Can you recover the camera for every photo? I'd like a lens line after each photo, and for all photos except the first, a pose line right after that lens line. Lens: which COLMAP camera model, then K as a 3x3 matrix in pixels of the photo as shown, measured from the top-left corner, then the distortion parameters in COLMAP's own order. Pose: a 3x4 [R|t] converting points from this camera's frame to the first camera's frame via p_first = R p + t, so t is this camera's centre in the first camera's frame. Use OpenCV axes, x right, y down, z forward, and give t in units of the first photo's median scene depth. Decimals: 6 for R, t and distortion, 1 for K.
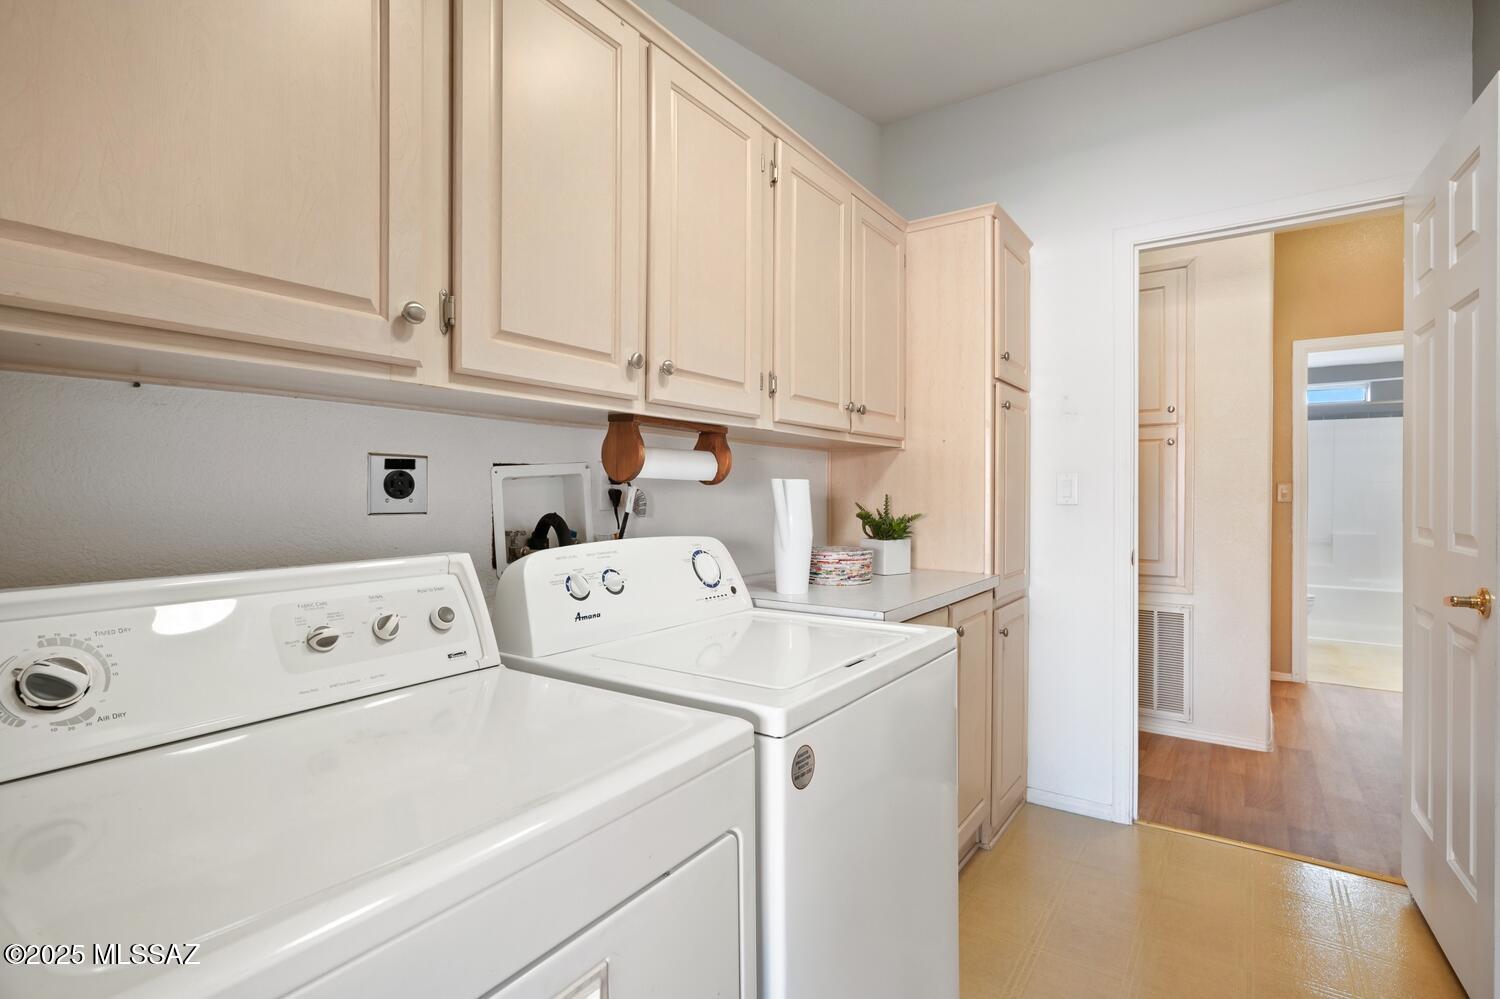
lens RADIAL K [[722.6, 0, 753.4], [0, 722.6, 489.8], [0, 0, 1]] dist [-0.004807, 0.004753]
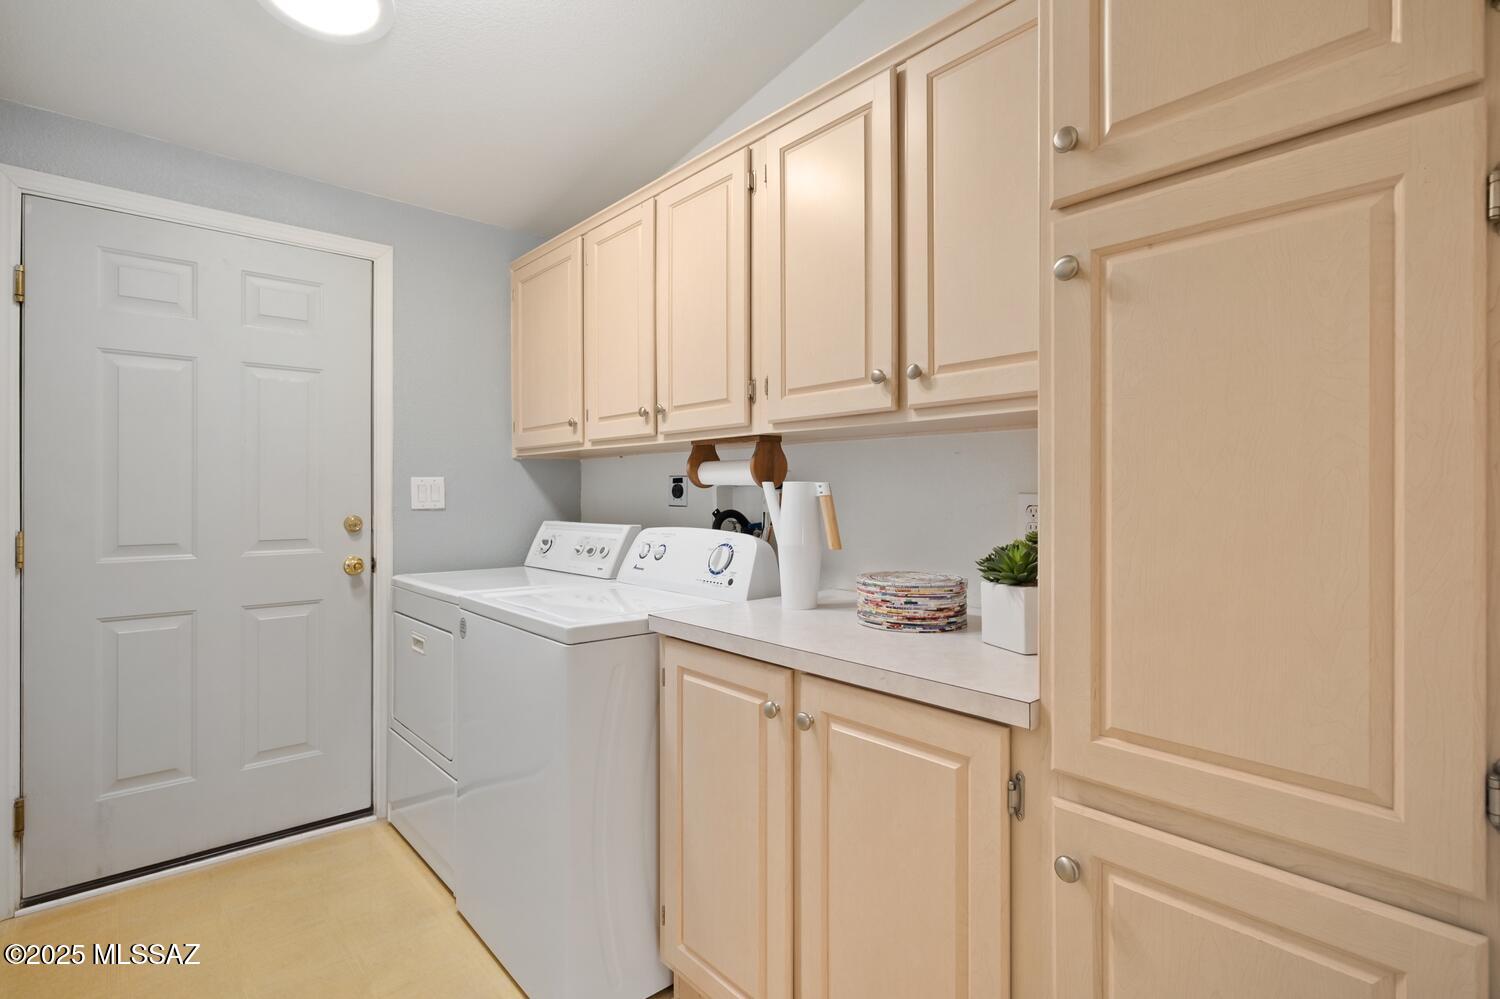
lens RADIAL K [[722.6, 0, 753.4], [0, 722.6, 489.8], [0, 0, 1]] dist [-0.004807, 0.004753]
pose [[-0.240857, -0.006499, -0.970539, 1.337639], [-0.000266, 0.999978, -0.006631, 0.002527], [0.970561, -0.001339, -0.240853, 1.643789]]
